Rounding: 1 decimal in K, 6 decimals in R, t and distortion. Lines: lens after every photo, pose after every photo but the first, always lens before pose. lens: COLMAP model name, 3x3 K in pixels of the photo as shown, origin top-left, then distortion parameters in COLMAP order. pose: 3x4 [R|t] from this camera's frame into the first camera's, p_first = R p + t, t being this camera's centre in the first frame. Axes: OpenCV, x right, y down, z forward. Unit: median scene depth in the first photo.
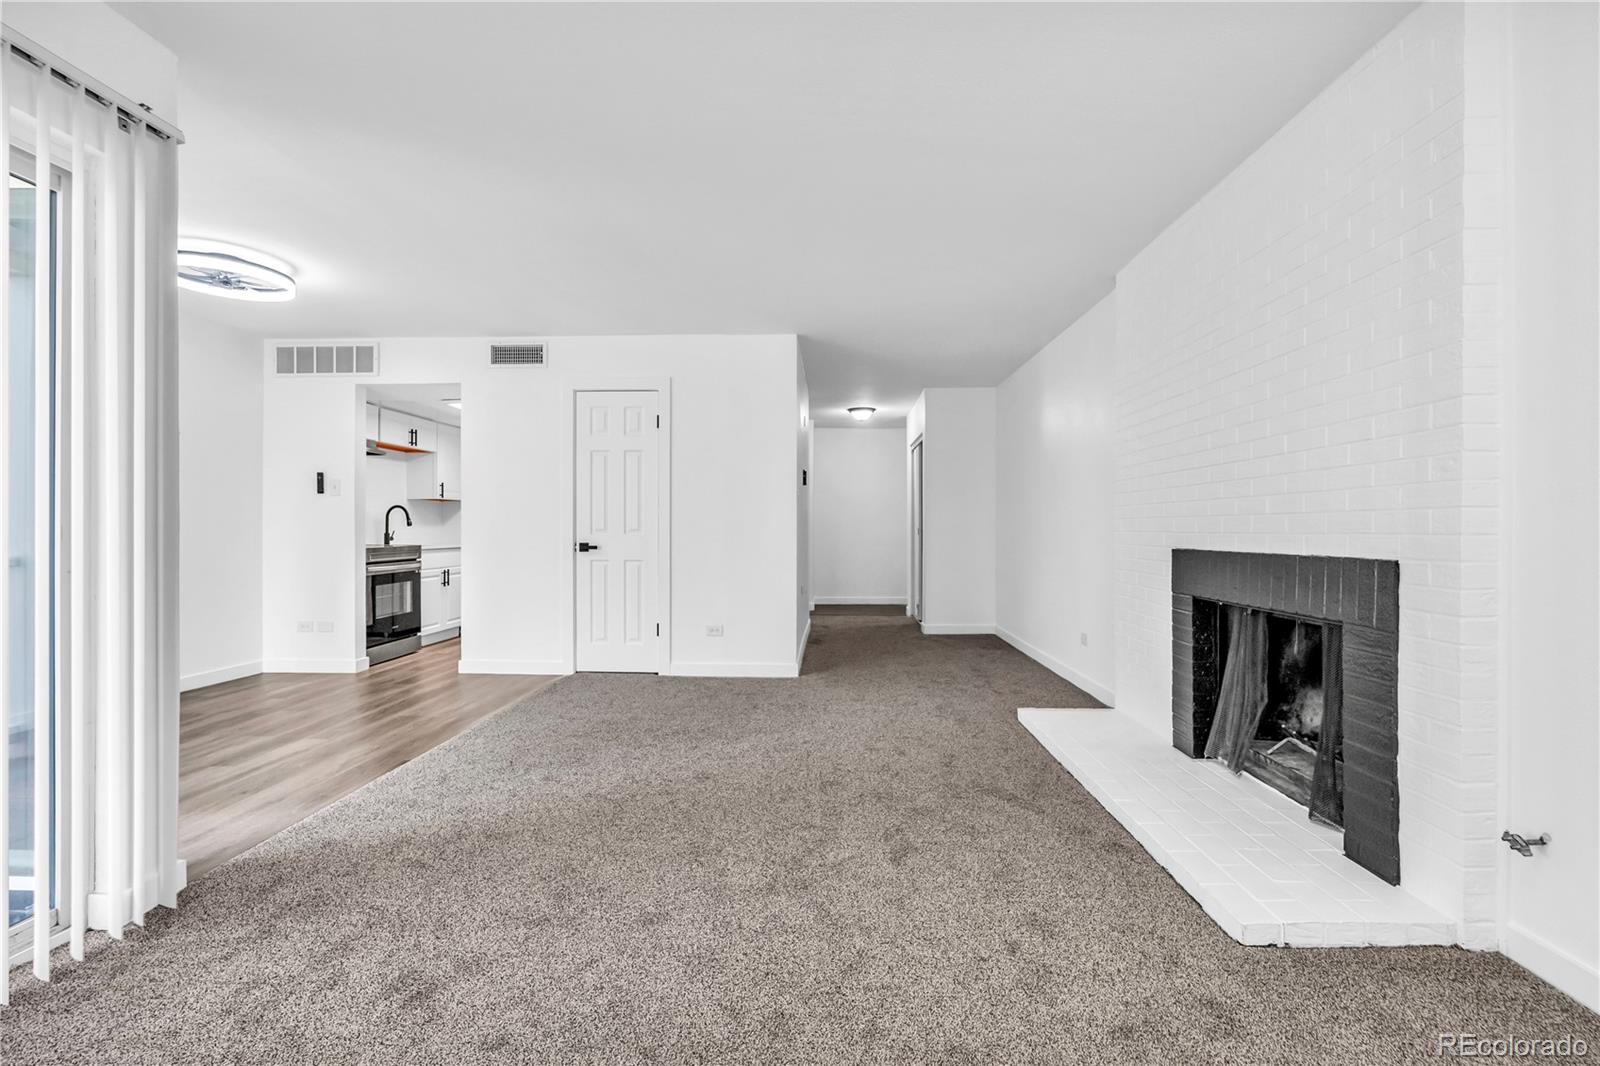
lens RADIAL K [[739.8, 0, 803.2], [0, 739.8, 519.6], [0, 0, 1]] dist [-0.005300, 0.000450]
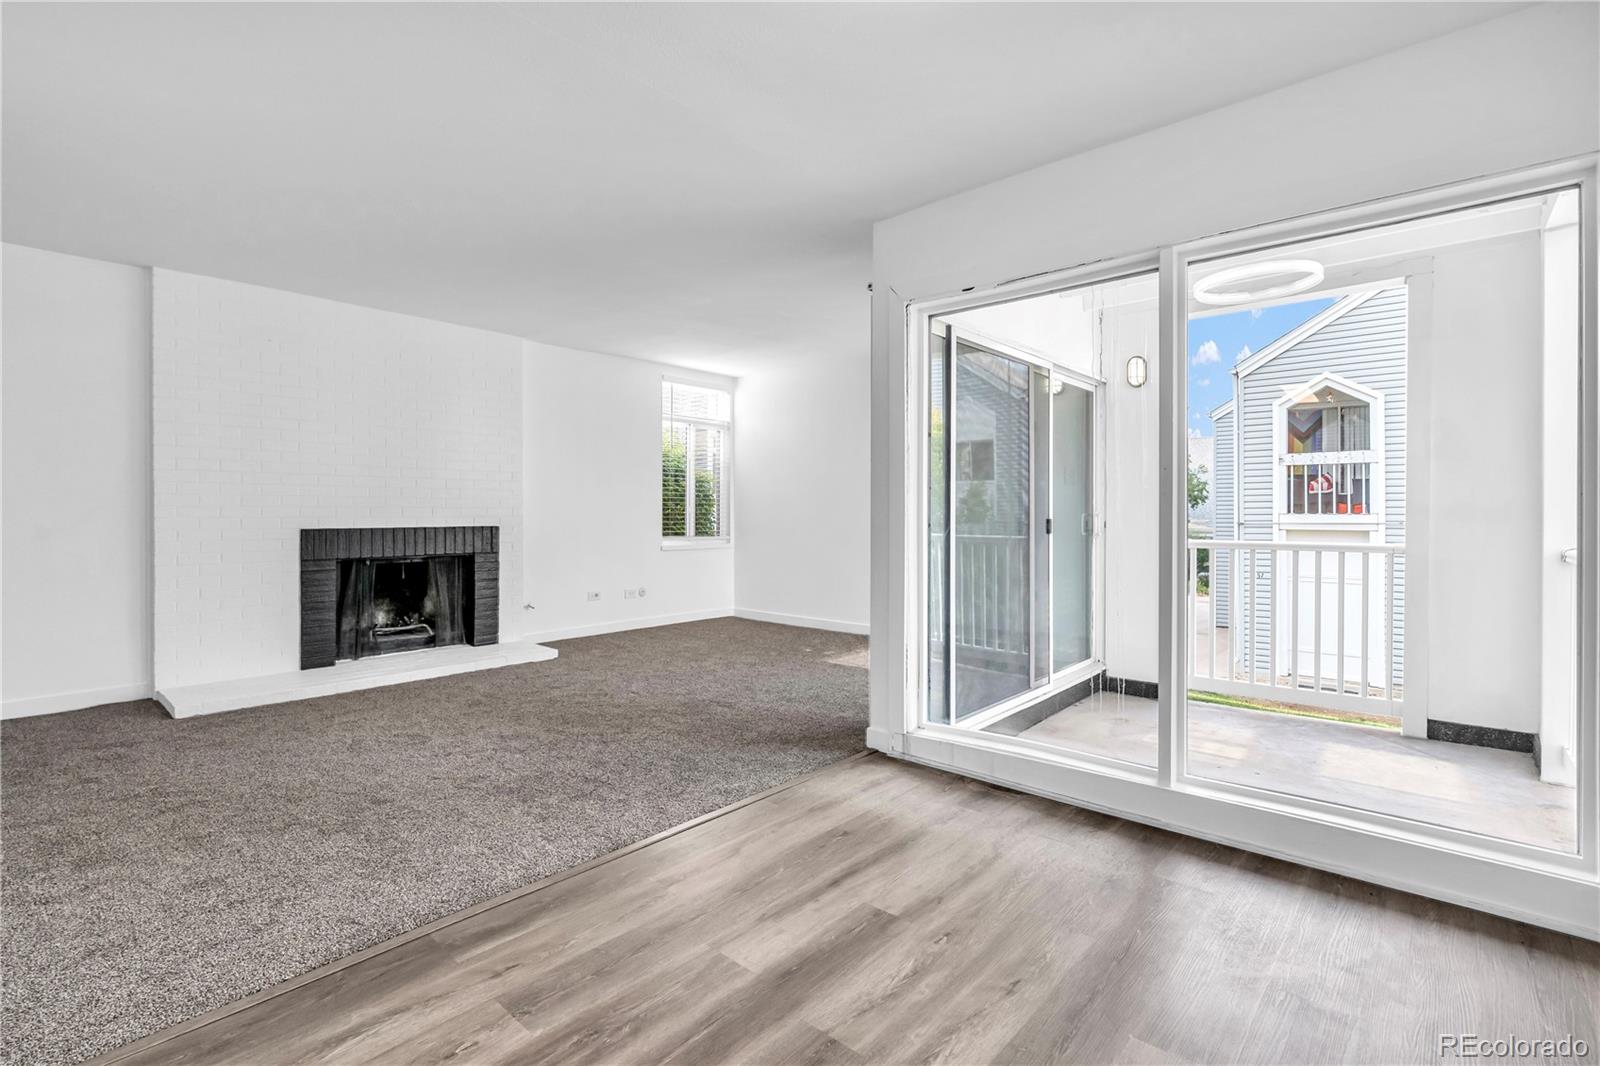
lens RADIAL K [[738.2, 0, 793.4], [0, 738.2, 513.4], [0, 0, 1]] dist [-0.003598, 0.000077]
pose [[-0.774711, -0.002955, 0.632308, -0.685081], [-0.009583, 0.999929, -0.007068, 0.005453], [-0.632242, -0.011535, -0.774685, 0.932523]]
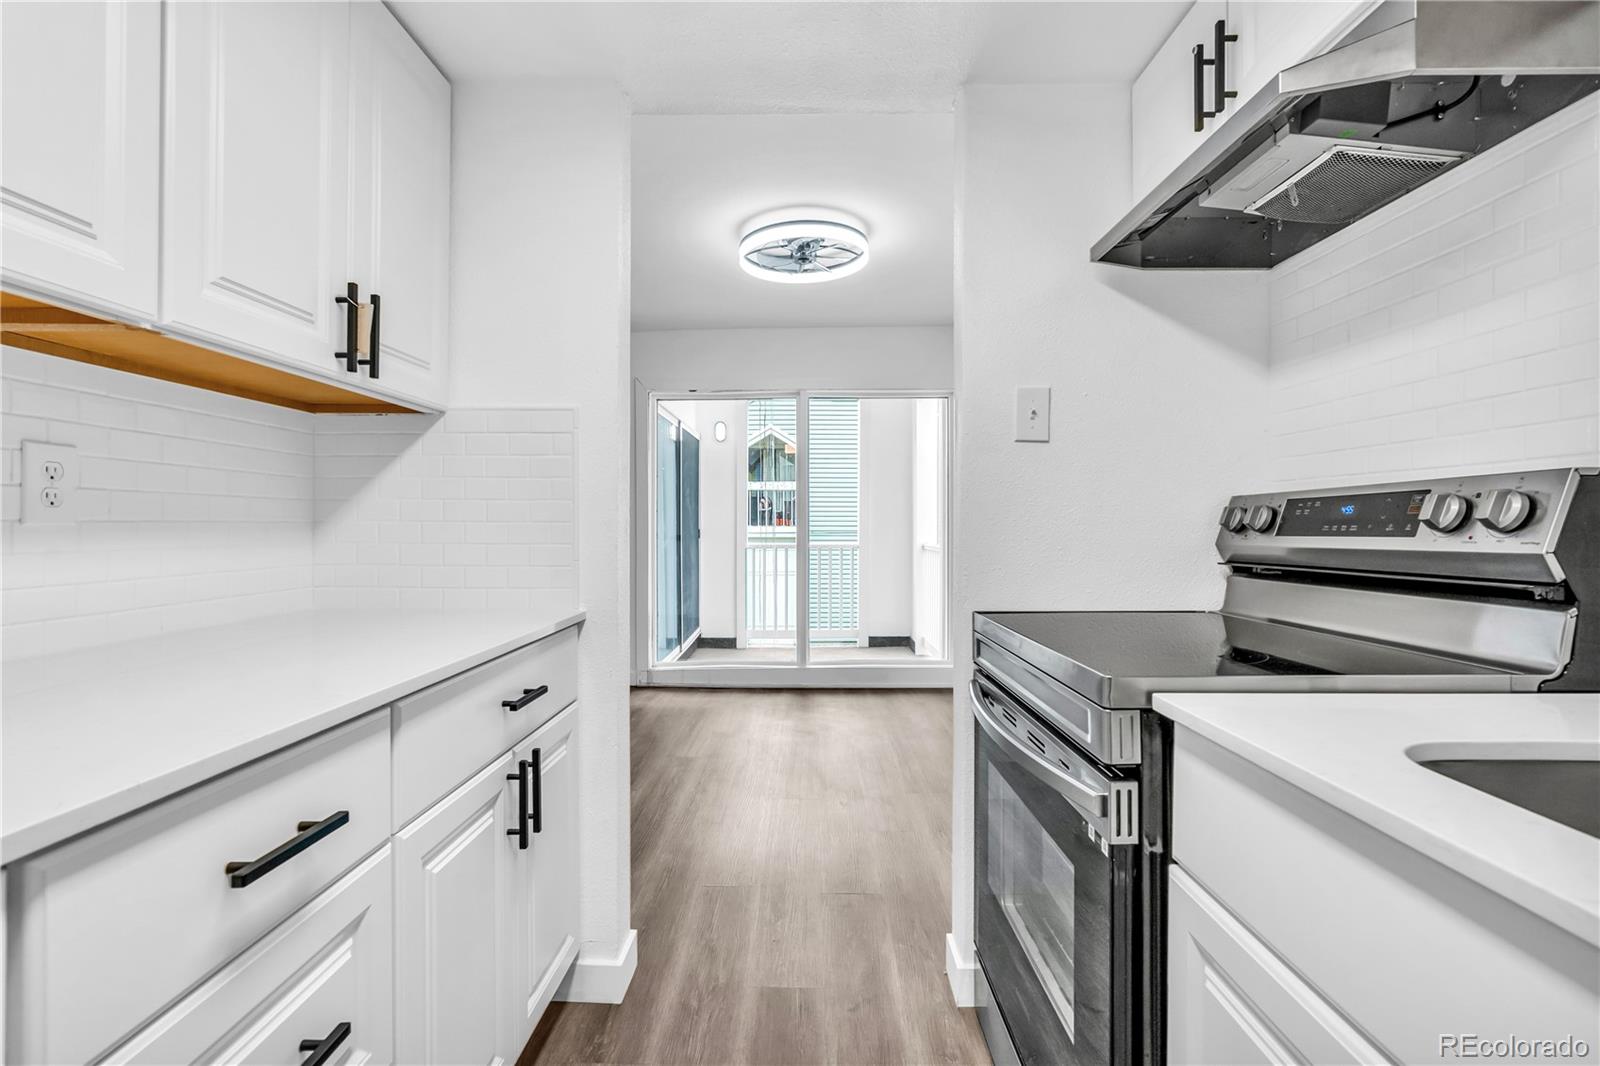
lens RADIAL K [[733.7, 0, 796.6], [0, 733.7, 526.0], [0, 0, 1]] dist [-0.005650, 0.001354]
pose [[-0.999675, -0.001516, -0.025435, -0.537241], [-0.001269, 0.999952, -0.009727, 0.006745], [0.025449, -0.009692, -0.999629, 1.339774]]
